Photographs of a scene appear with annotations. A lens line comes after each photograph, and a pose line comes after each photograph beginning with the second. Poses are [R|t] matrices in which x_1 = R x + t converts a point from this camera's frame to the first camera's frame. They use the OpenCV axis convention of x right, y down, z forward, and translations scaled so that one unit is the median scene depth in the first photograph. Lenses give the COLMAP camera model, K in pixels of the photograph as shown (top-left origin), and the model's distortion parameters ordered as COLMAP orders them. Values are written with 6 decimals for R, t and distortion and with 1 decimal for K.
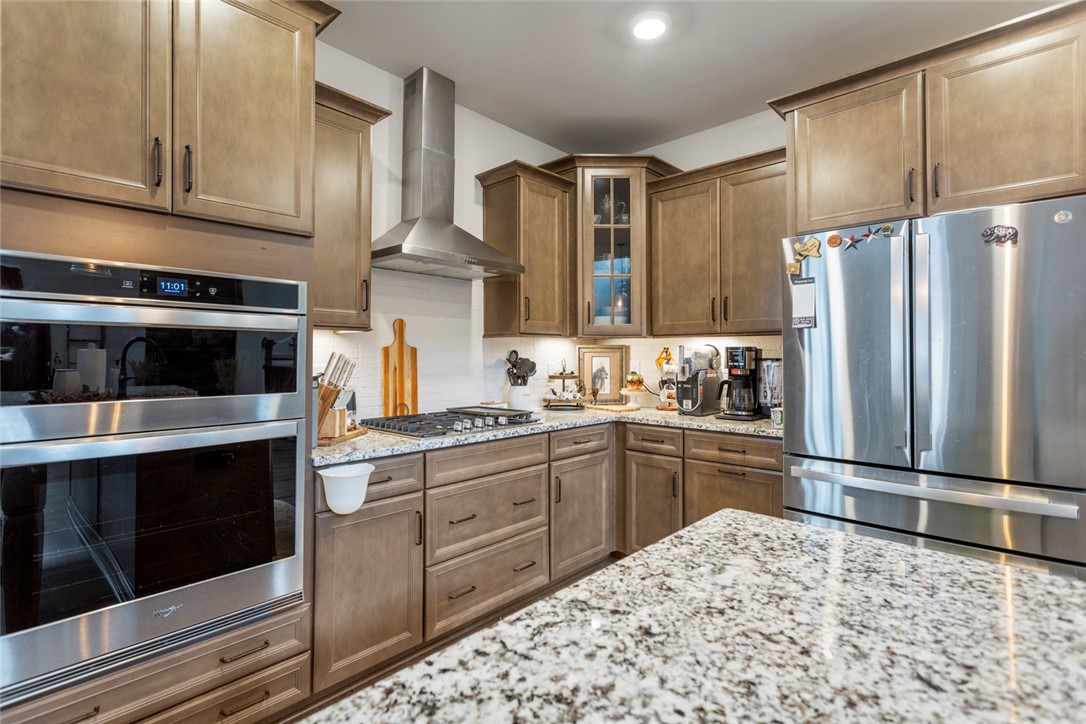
lens RADIAL K [[518.7, 0, 540.7], [0, 518.7, 351.8], [0, 0, 1]] dist [0.000951, 0.000104]
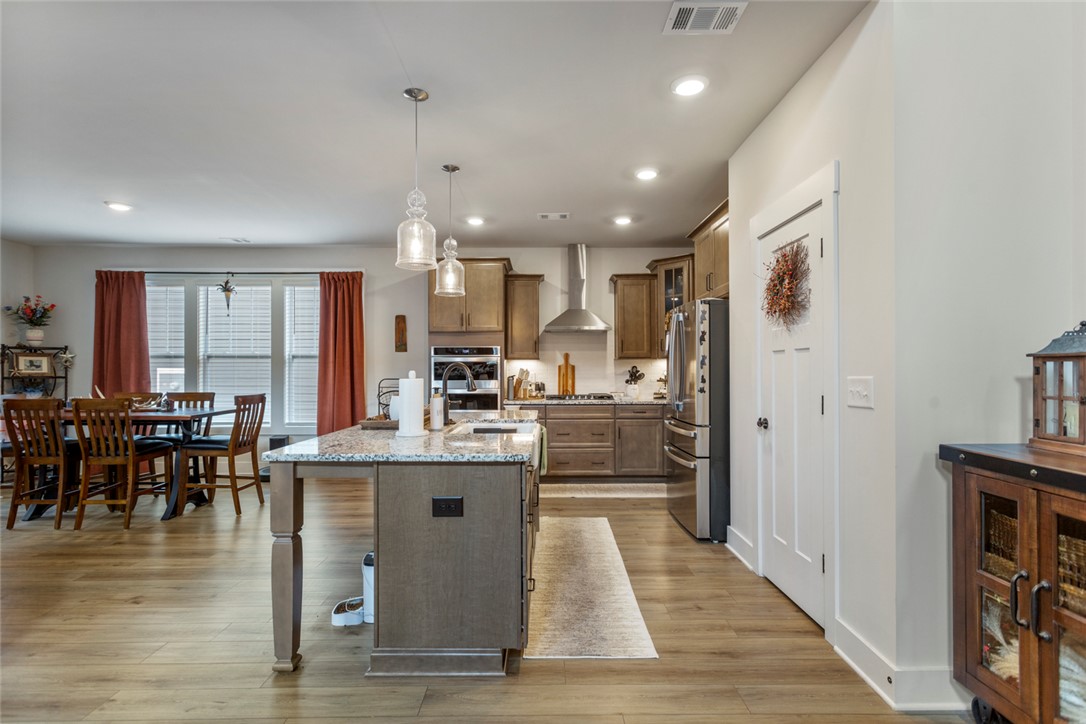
lens RADIAL K [[518.7, 0, 543.9], [0, 518.7, 366.2], [0, 0, 1]] dist [0.000951, 0.000104]
pose [[0.693555, -0.005200, -0.720385, 1.312510], [0.005791, 0.999982, -0.001644, -0.001444], [0.720381, -0.003032, 0.693572, -0.666002]]
